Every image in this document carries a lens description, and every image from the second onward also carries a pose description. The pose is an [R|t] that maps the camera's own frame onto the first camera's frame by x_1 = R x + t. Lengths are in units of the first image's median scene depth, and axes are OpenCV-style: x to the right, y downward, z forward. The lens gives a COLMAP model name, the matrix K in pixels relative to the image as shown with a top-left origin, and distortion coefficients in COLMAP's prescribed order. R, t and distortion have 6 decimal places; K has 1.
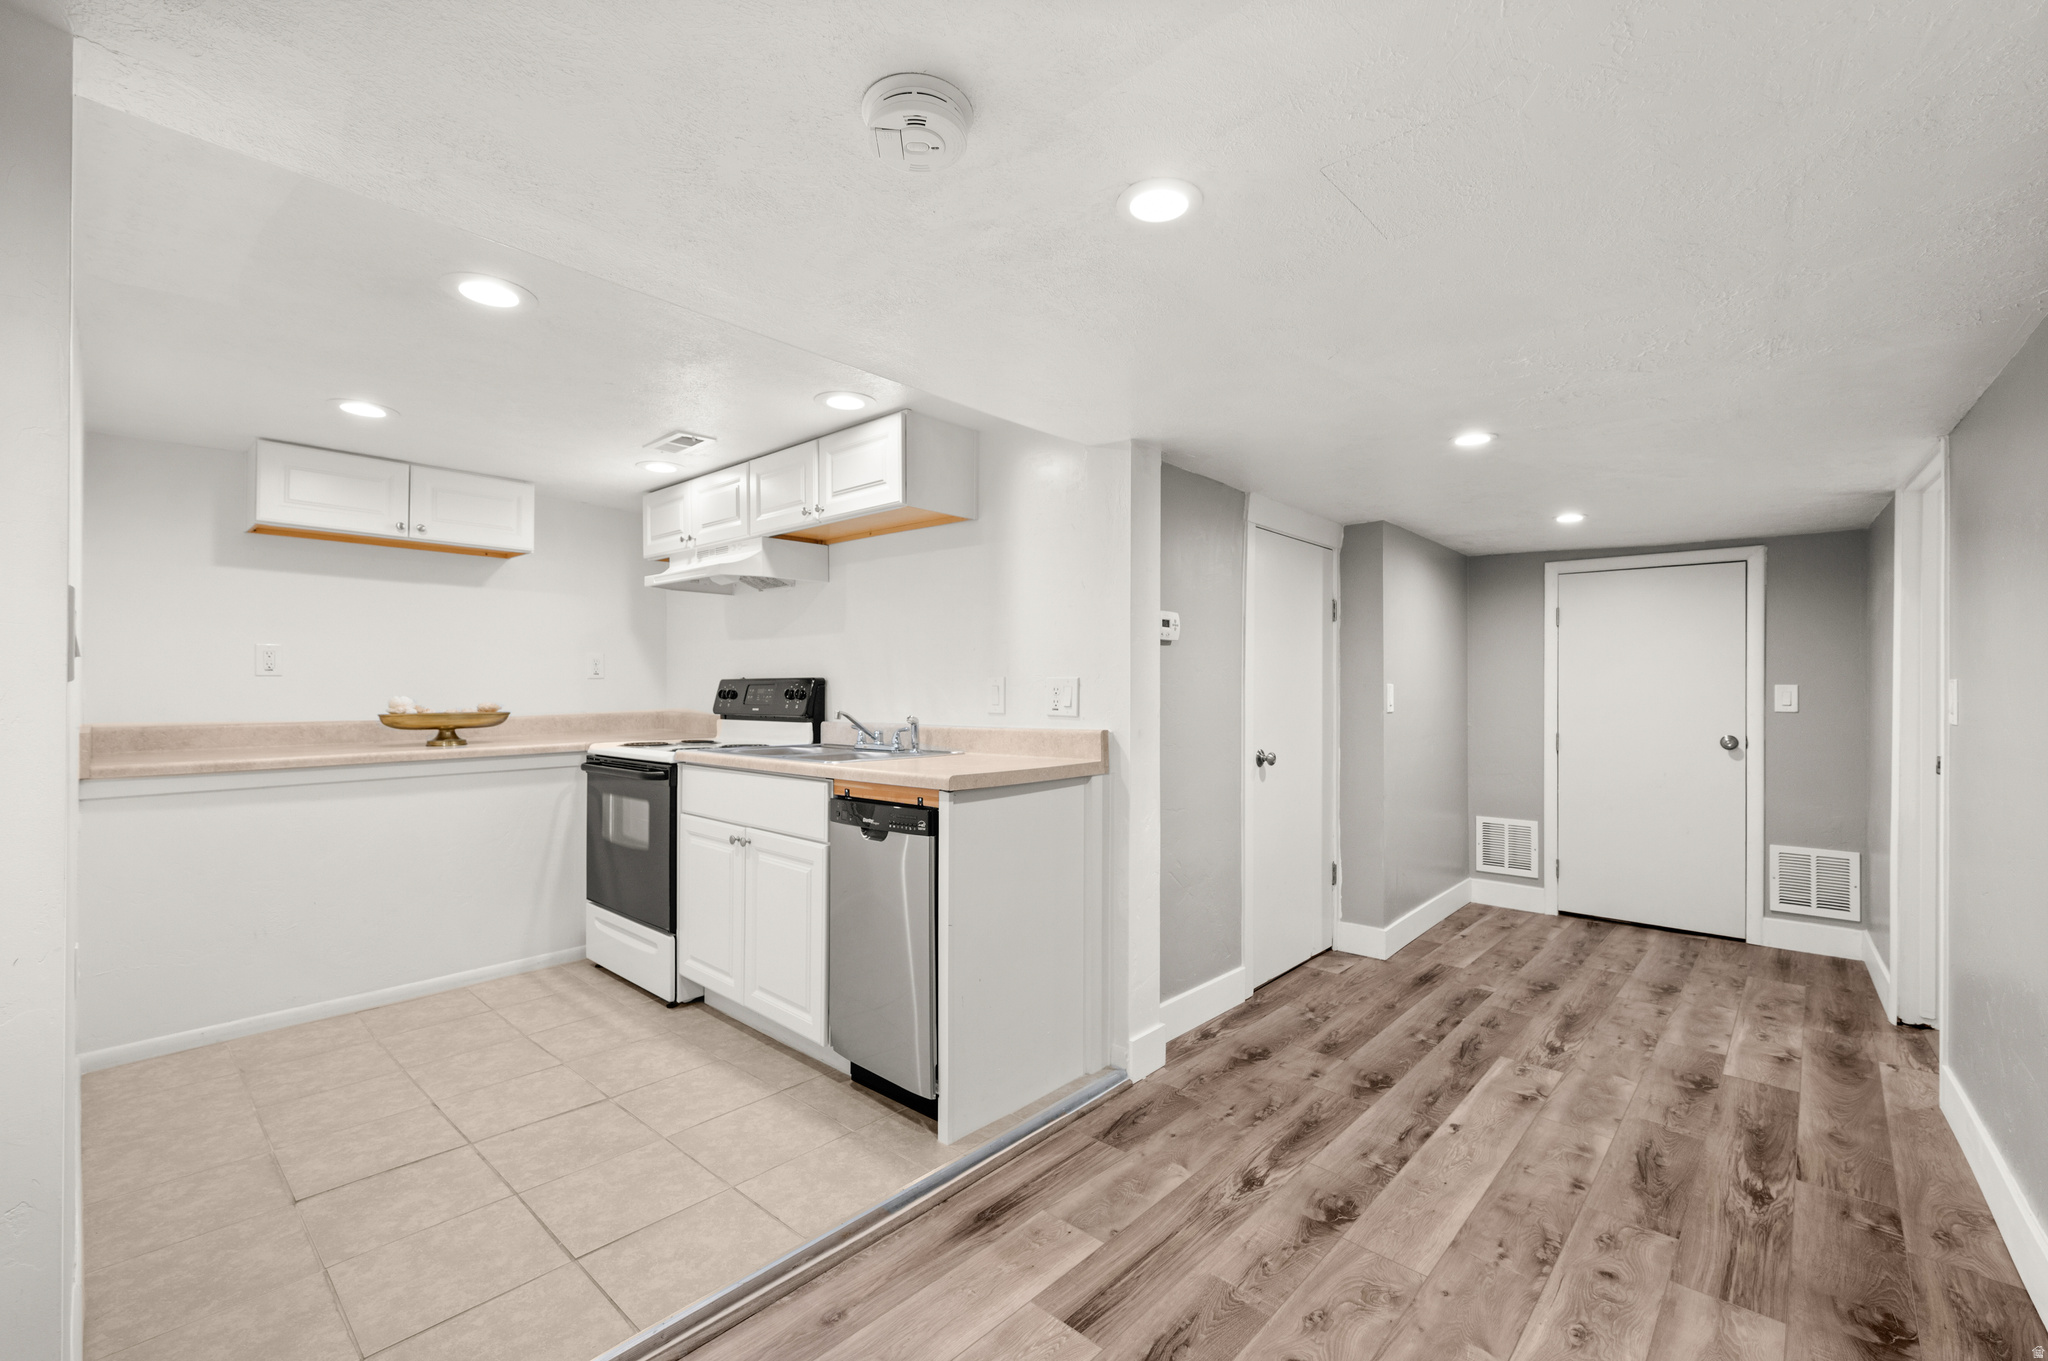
lens RADIAL K [[902.7, 0, 1137.4], [0, 902.7, 668.8], [0, 0, 1]] dist [0.001713, -0.000166]
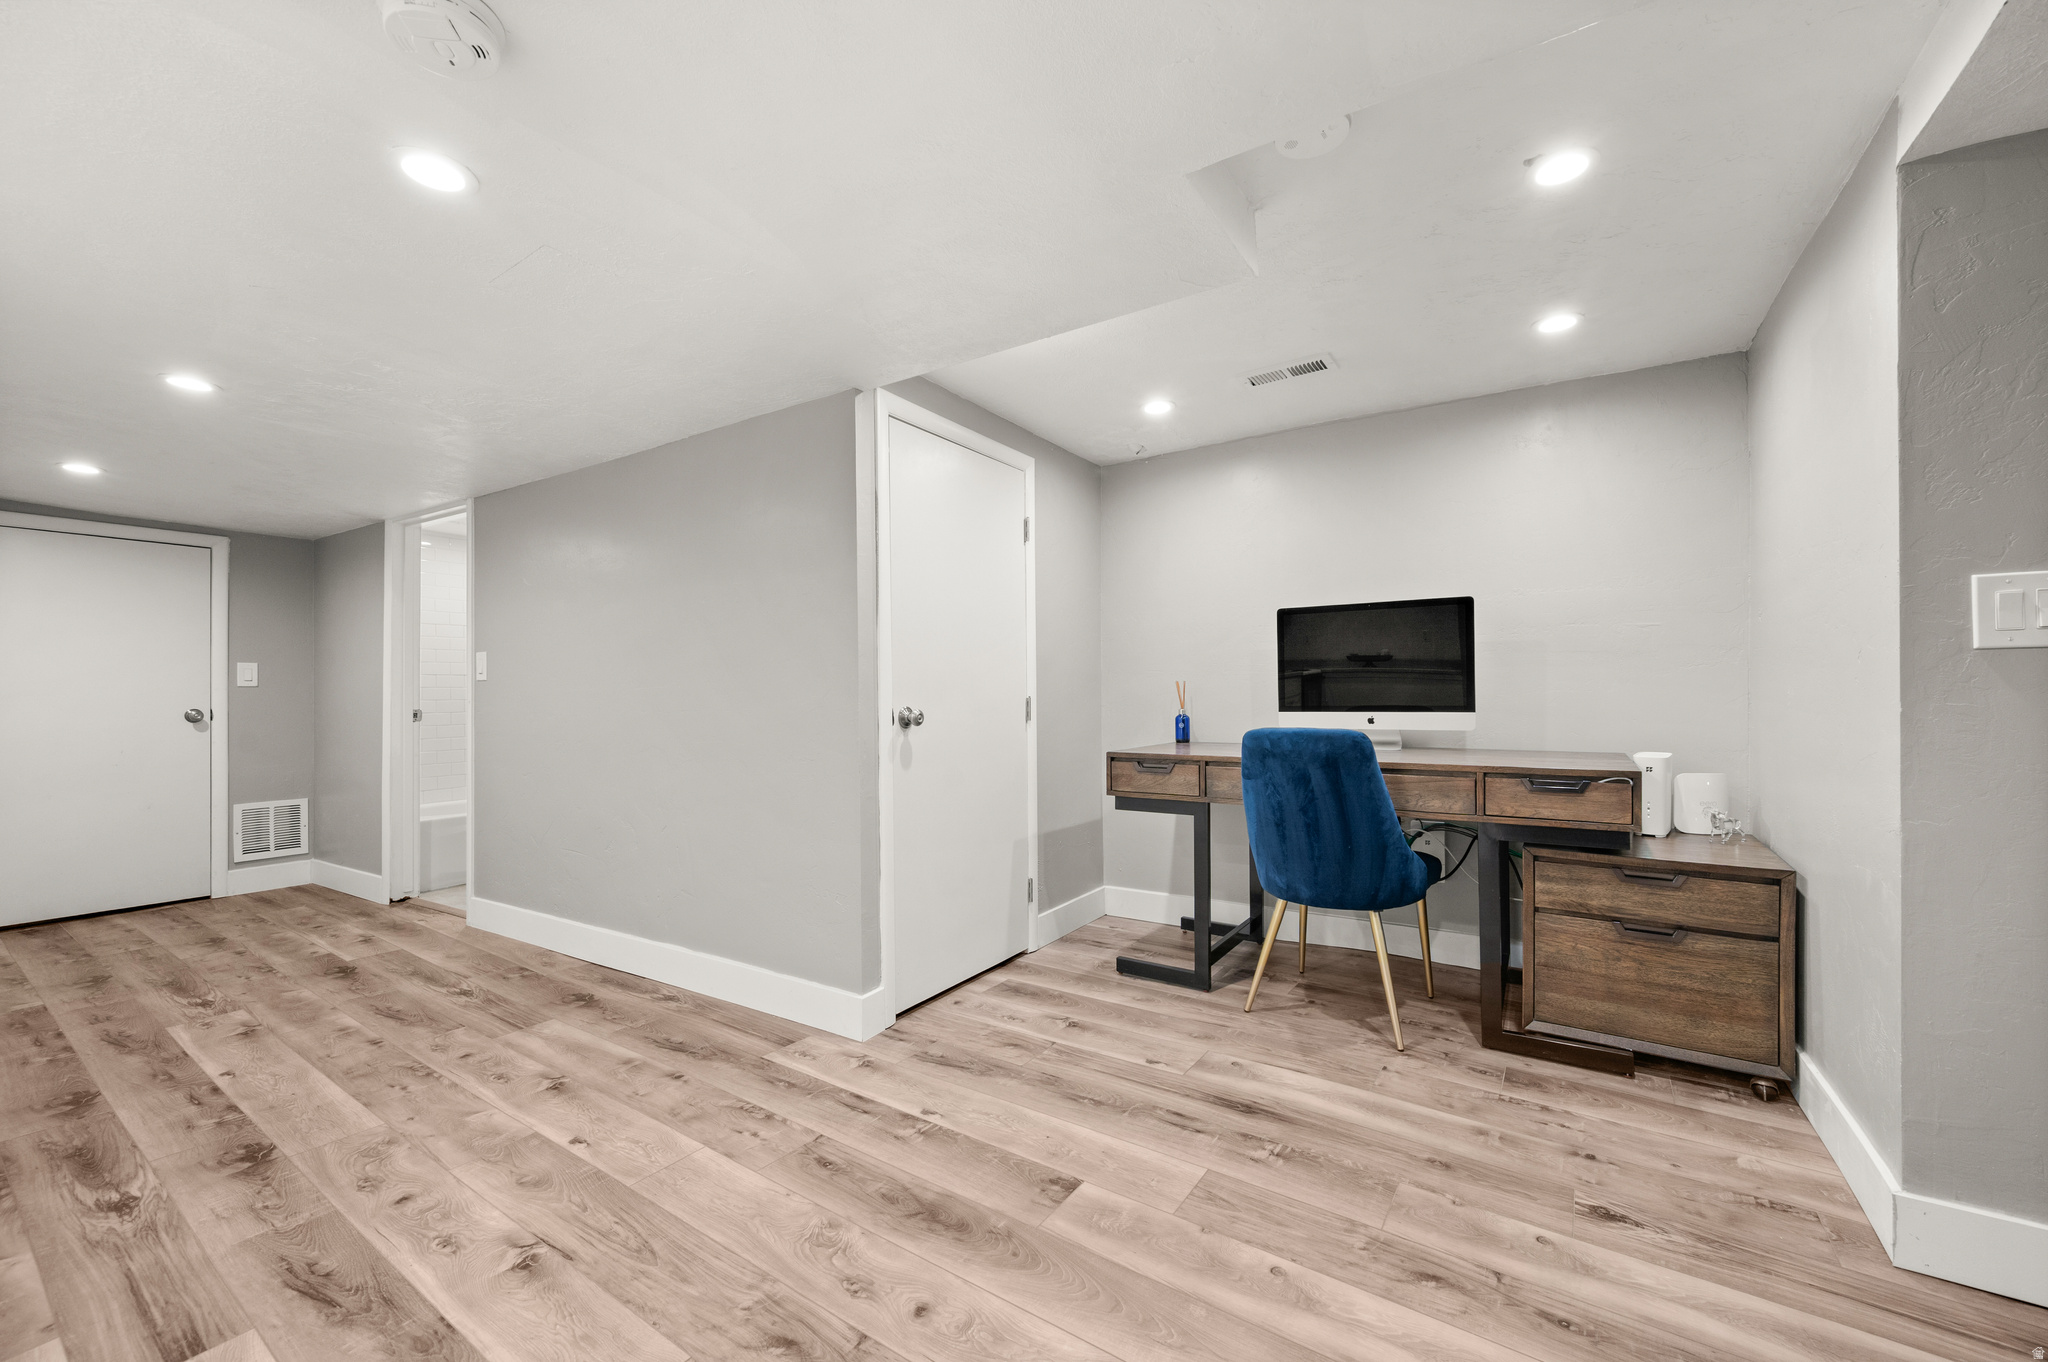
lens RADIAL K [[811.8, 0, 1024.0], [0, 811.8, 687.6], [0, 0, 1]] dist [-0.000340, 0.000004]
pose [[-0.131207, 0.004679, 0.991344, -0.600553], [0.002870, 0.999986, -0.004340, 0.078786], [-0.991351, 0.002276, -0.131219, 0.221384]]
